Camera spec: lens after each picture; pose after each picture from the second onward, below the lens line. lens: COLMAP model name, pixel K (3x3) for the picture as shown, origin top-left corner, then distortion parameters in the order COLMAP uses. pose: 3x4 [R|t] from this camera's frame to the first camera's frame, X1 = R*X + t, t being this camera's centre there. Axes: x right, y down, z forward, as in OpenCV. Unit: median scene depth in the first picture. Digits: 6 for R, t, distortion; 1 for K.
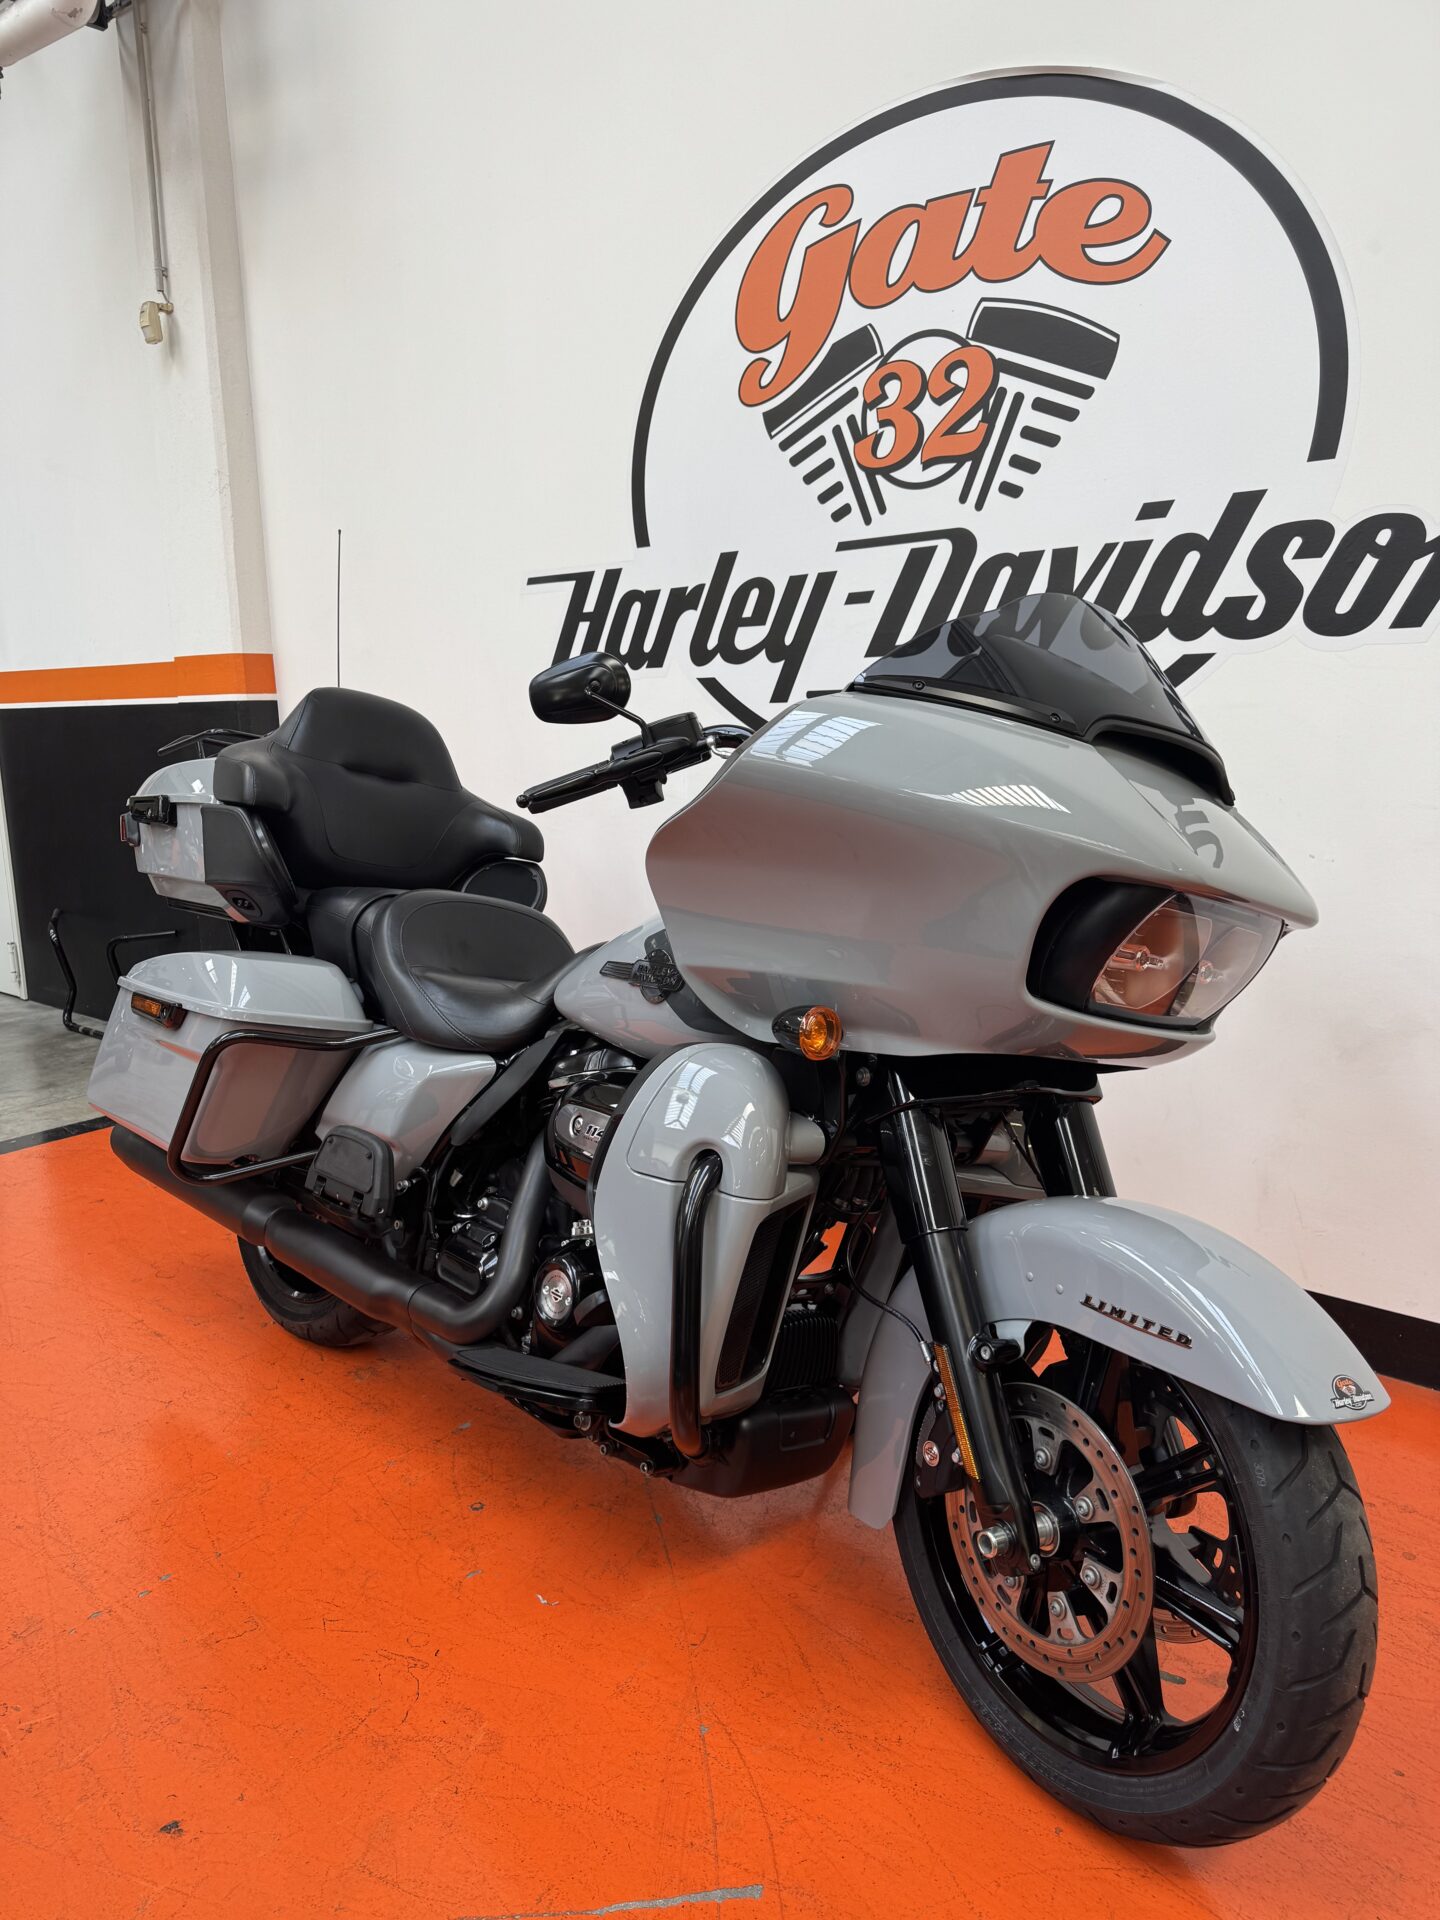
lens RADIAL K [[1368.3, 0, 668.3], [0, 1368.3, 1022.0], [0, 0, 1]] dist [0.123250, -0.204464]
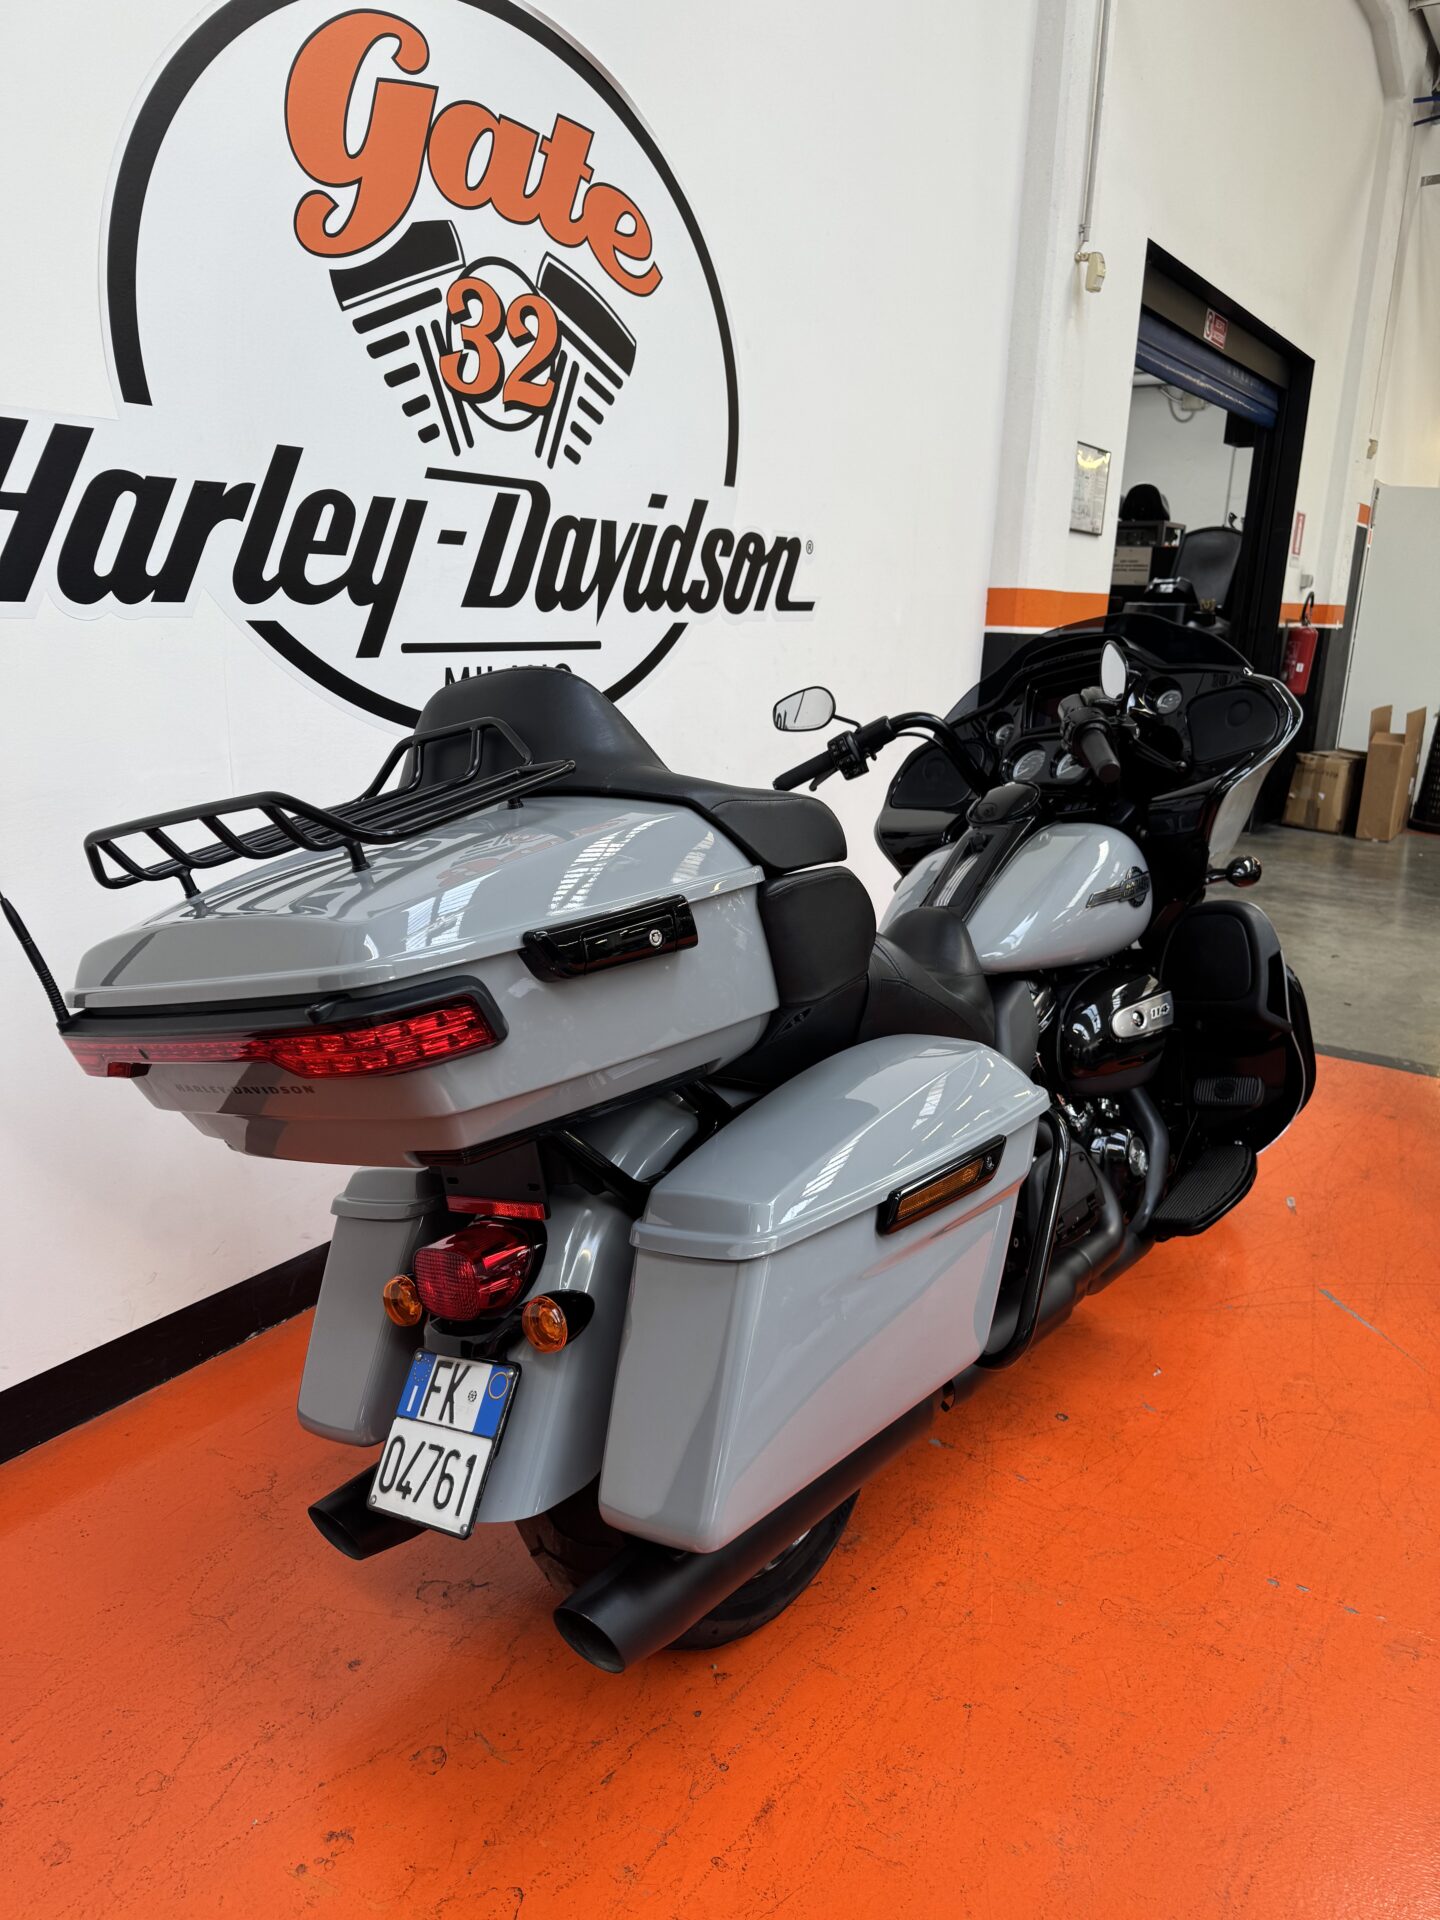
lens RADIAL K [[1332.3, 0, 714.6], [0, 1332.3, 1007.8], [0, 0, 1]] dist [0.078105, -0.120810]
pose [[-0.111103, -0.259556, 0.959316, -0.807834], [0.216289, 0.935839, 0.278253, -0.241123], [-0.969987, 0.238404, -0.047835, 0.998535]]
